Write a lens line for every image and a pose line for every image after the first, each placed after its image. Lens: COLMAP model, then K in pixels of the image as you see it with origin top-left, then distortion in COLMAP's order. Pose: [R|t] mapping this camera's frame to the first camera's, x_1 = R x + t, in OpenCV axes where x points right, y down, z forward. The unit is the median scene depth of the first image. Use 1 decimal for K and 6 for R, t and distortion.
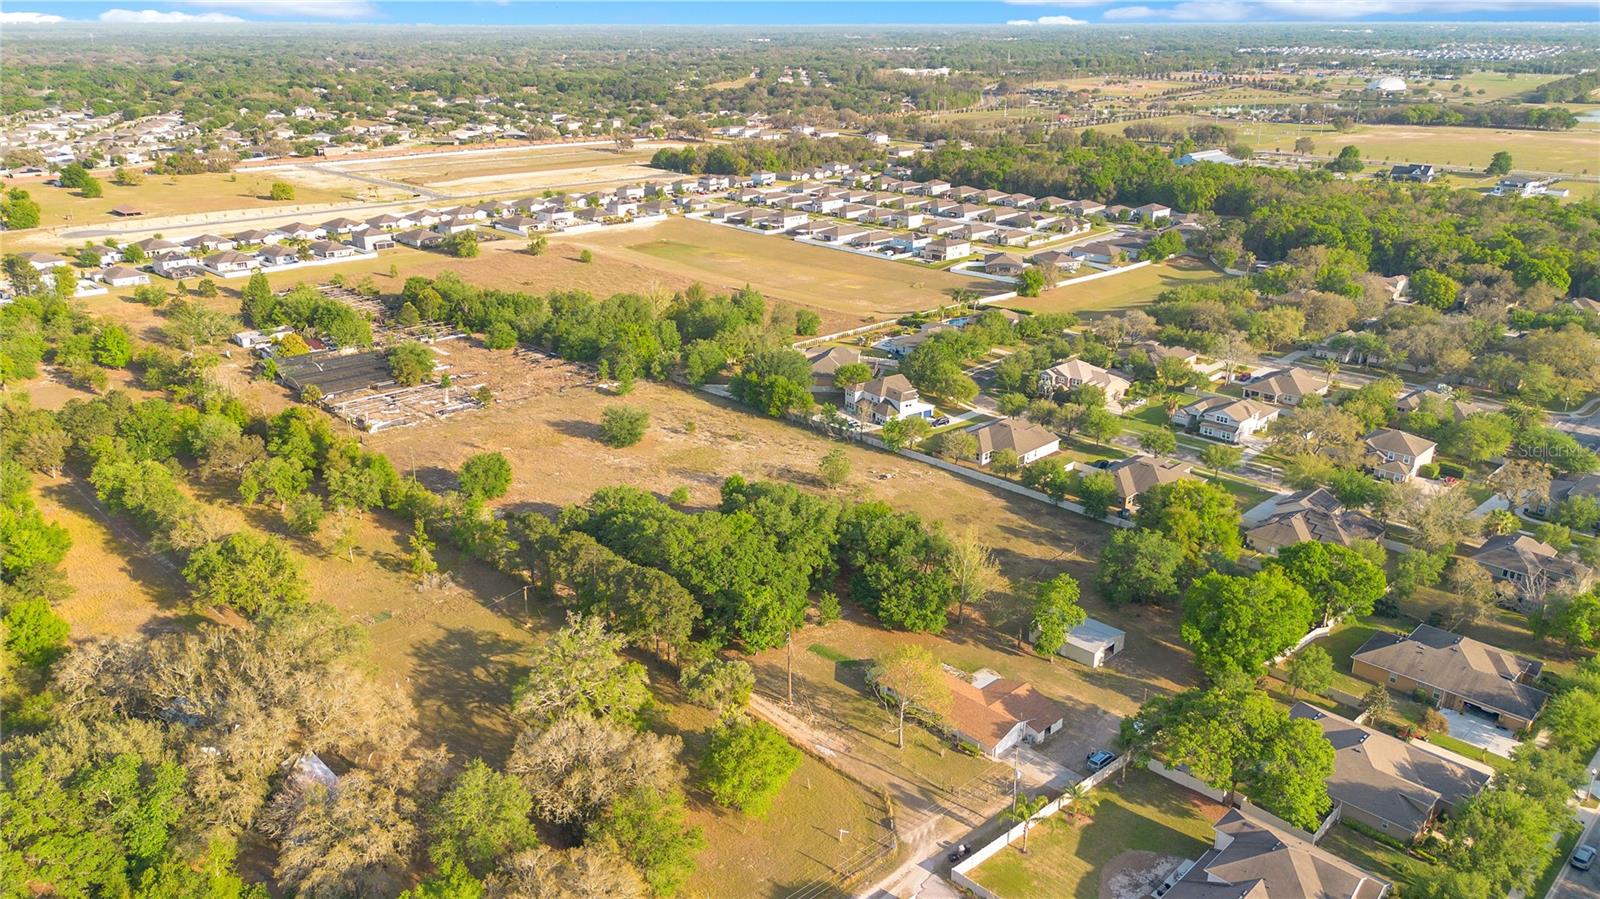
lens RADIAL K [[1133.6, 0, 800.0], [0, 1133.6, 449.5], [0, 0, 1]] dist [0.081265, -0.100367]
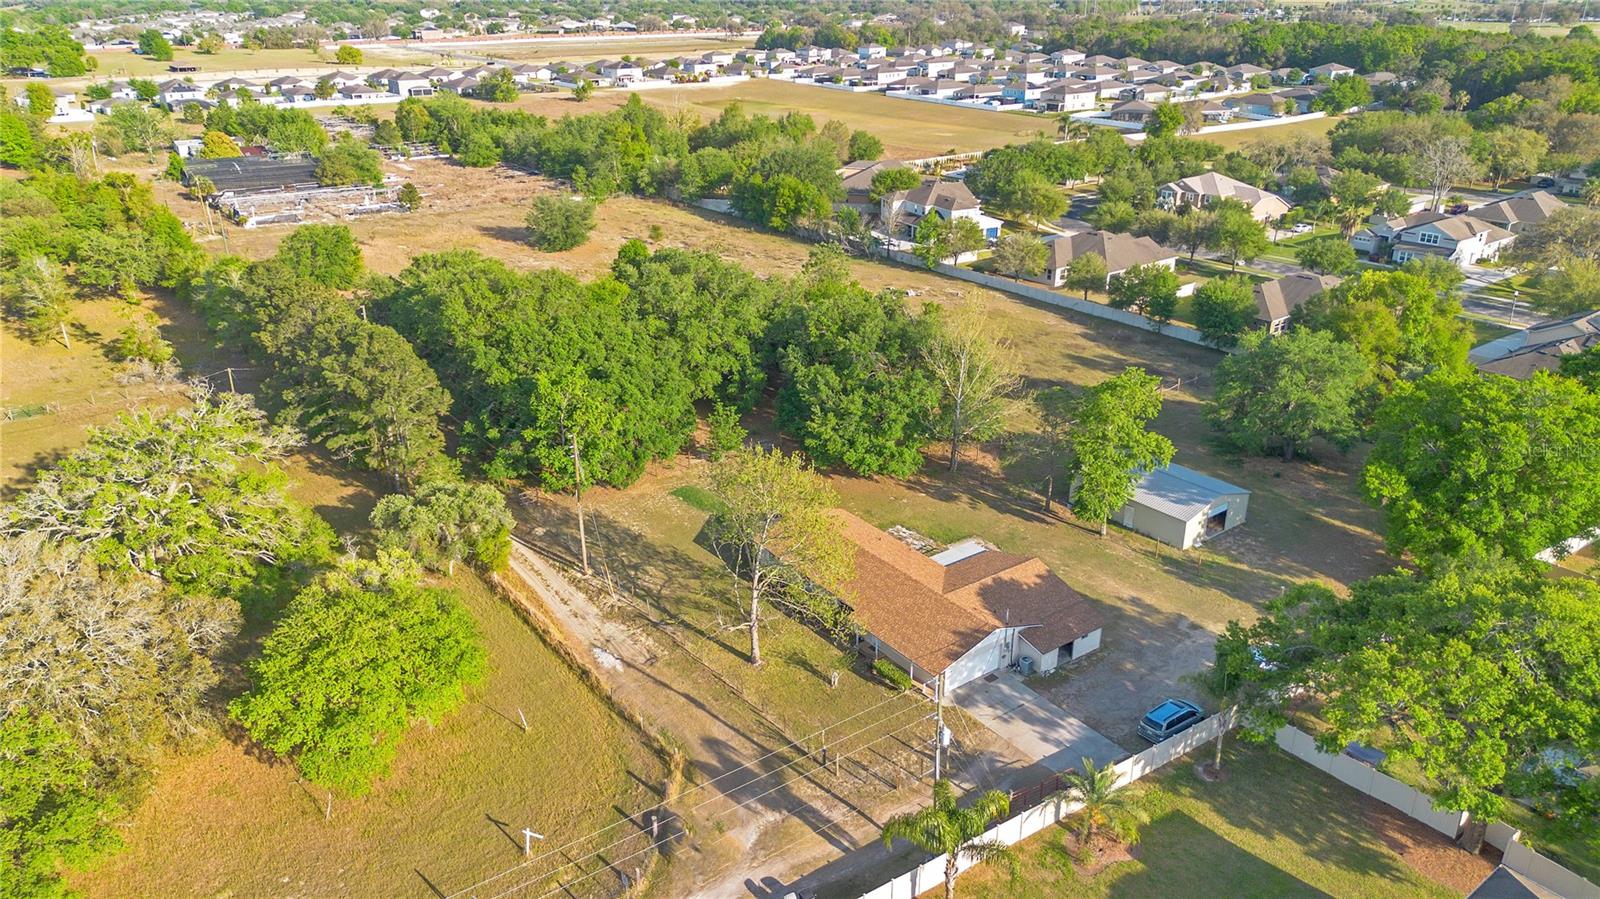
lens RADIAL K [[1118.6, 0, 802.9], [0, 1118.6, 449.3], [0, 0, 1]] dist [0.068012, -0.067142]
pose [[0.991854, 0.048771, -0.117676, 0.101191], [-0.043230, 0.997853, 0.049191, 0.090459], [0.119822, -0.043704, 0.991833, 0.330118]]
